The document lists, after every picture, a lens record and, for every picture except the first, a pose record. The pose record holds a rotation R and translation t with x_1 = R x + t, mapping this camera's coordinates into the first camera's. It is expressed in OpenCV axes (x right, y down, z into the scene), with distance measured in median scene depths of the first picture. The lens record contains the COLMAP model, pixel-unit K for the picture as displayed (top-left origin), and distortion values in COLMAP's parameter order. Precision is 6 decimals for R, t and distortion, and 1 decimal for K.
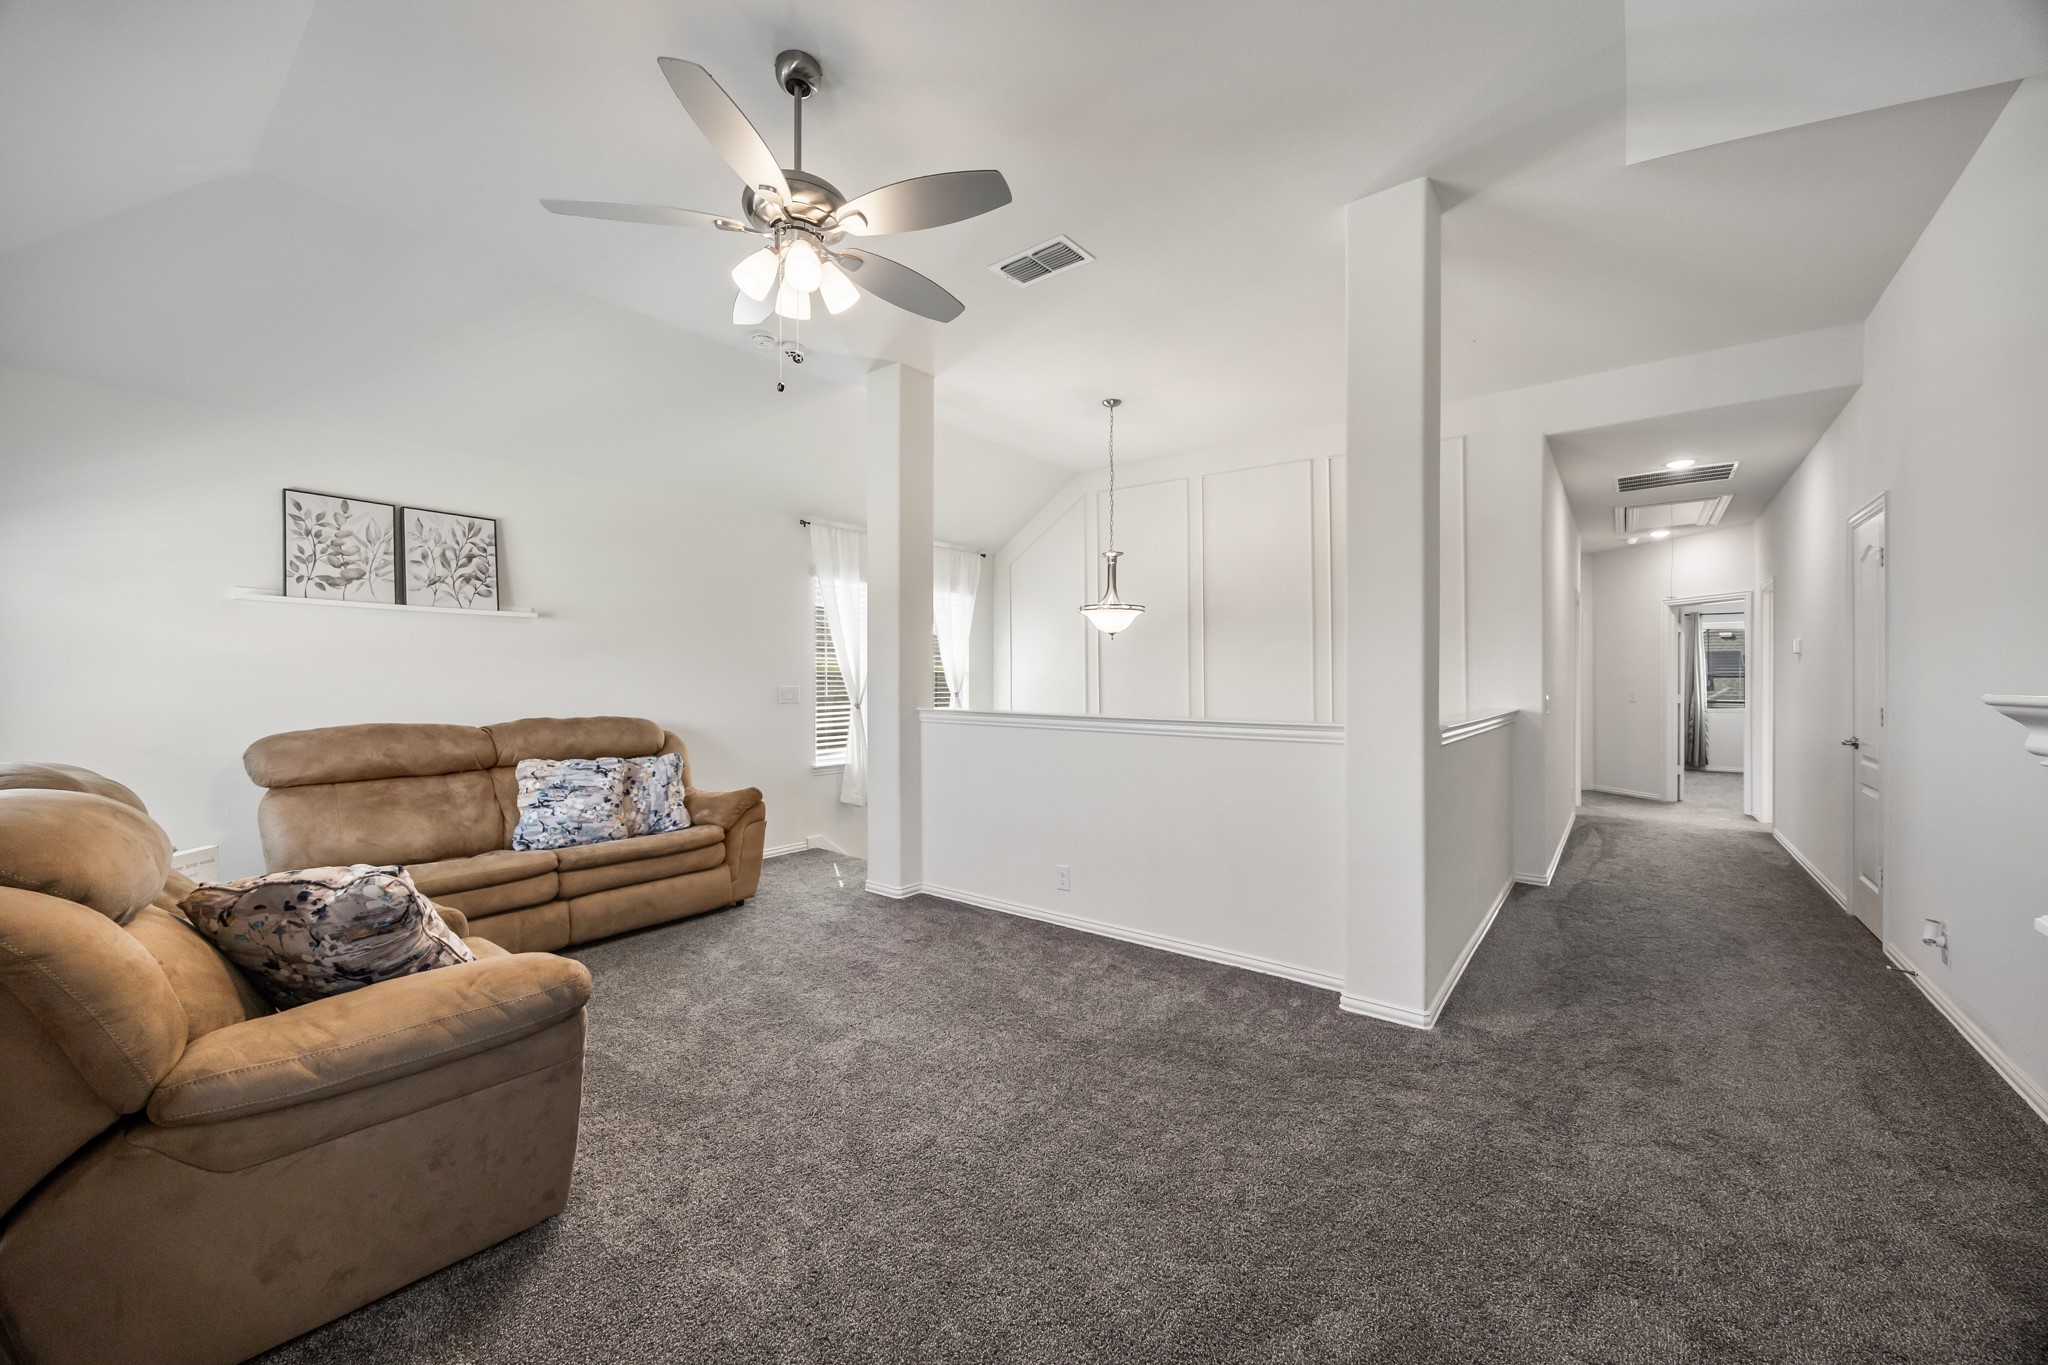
lens RADIAL K [[793.3, 0, 1027.8], [0, 793.3, 676.7], [0, 0, 1]] dist [0.000466, -0.000064]
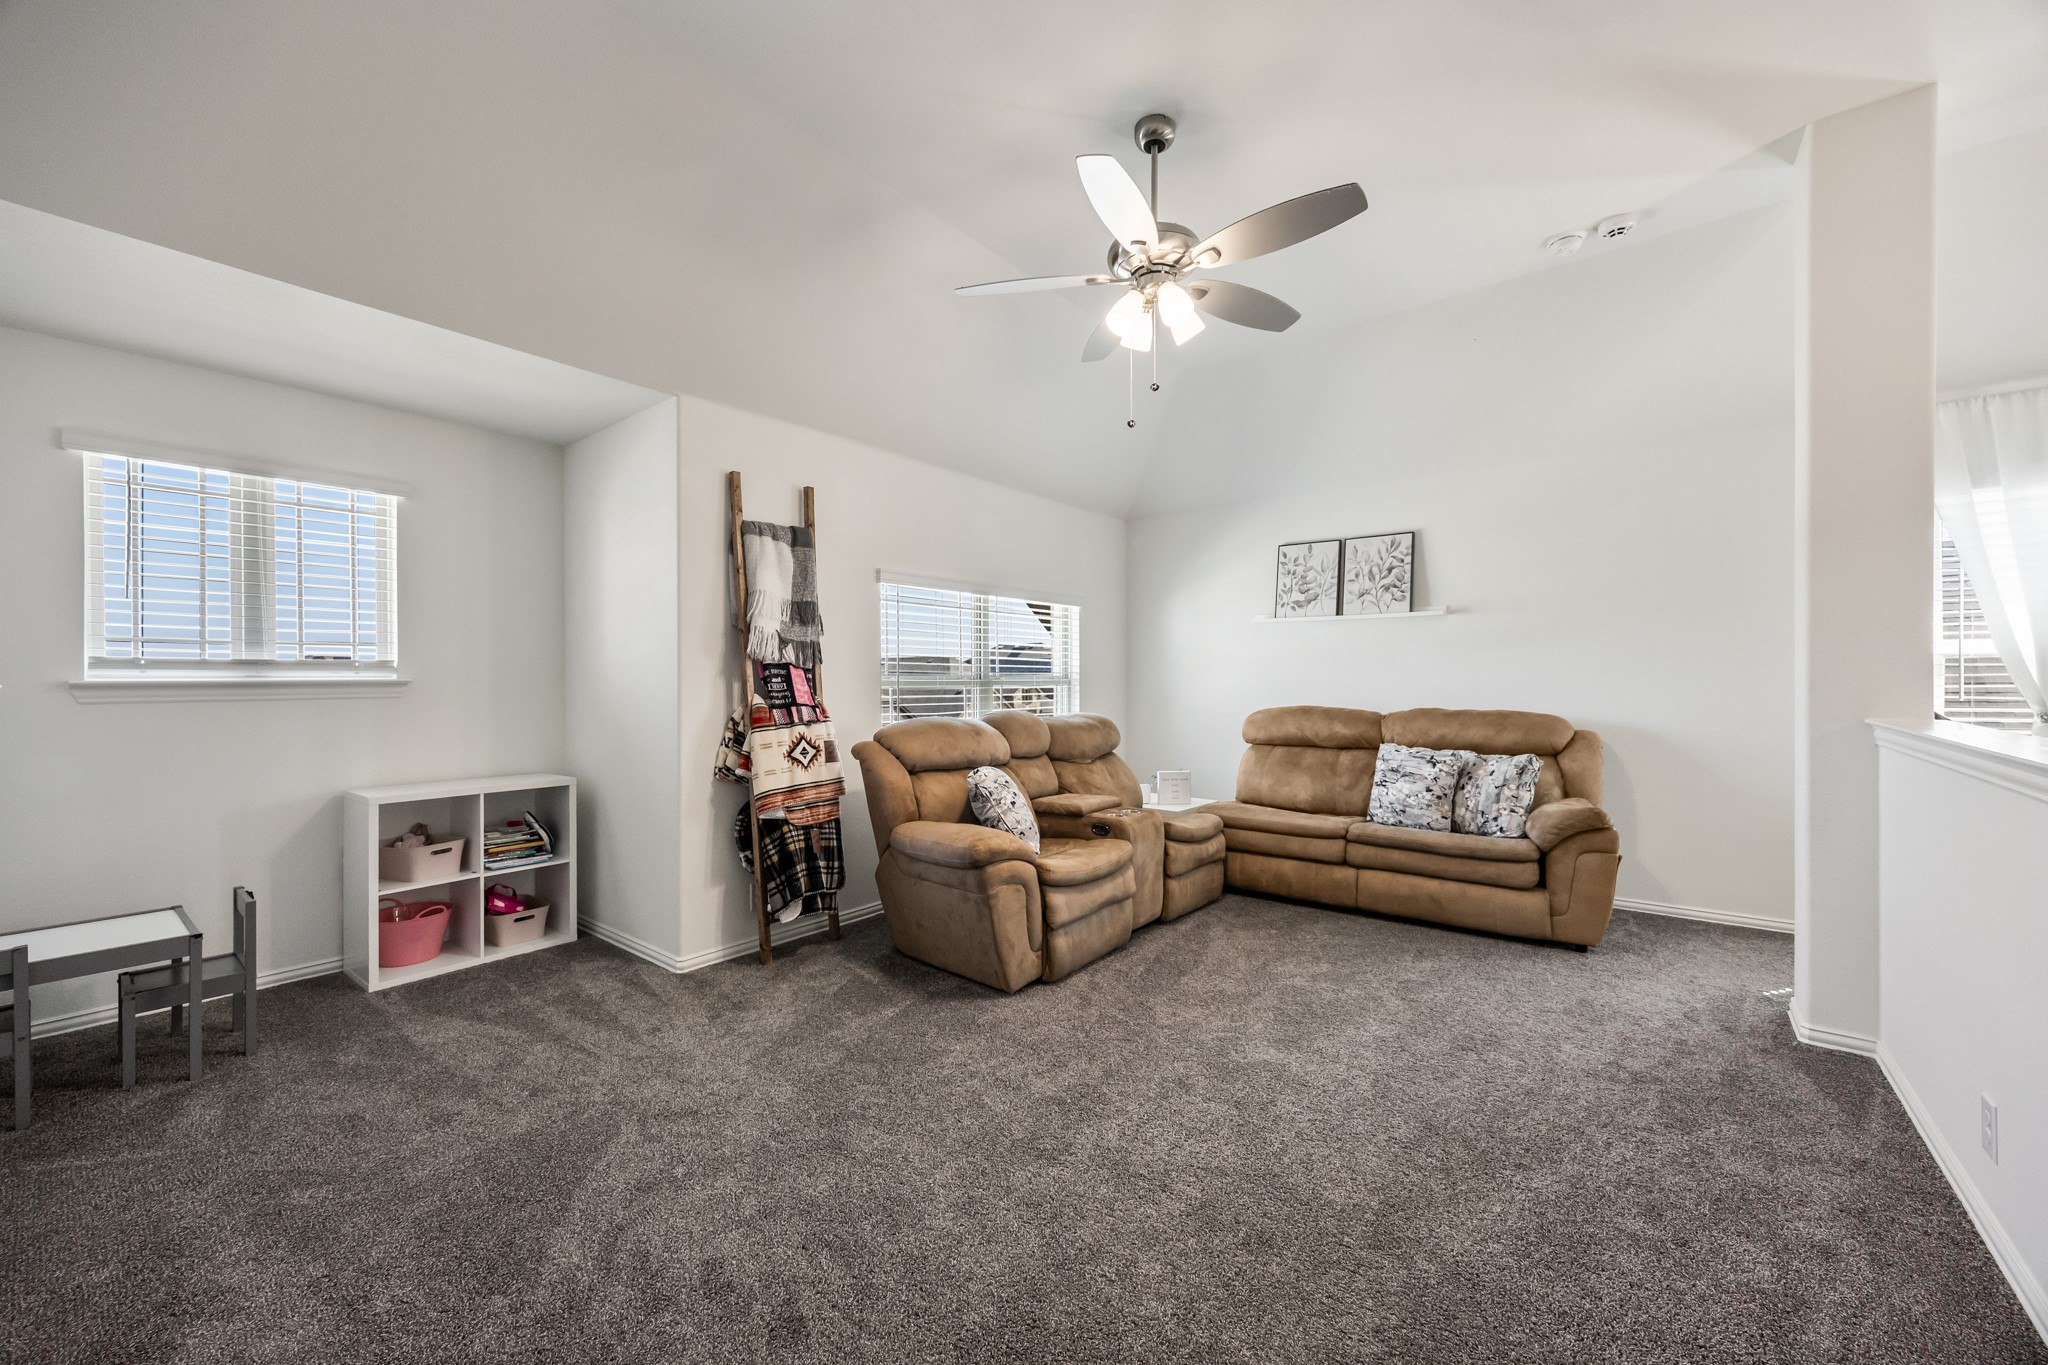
lens RADIAL K [[793.3, 0, 1027.8], [0, 793.3, 676.7], [0, 0, 1]] dist [0.000466, -0.000064]
pose [[-0.030586, 0.001155, -0.999531, 0.511393], [0.011497, 0.999934, 0.000804, 0.002270], [0.999466, -0.011467, -0.030597, 0.515619]]
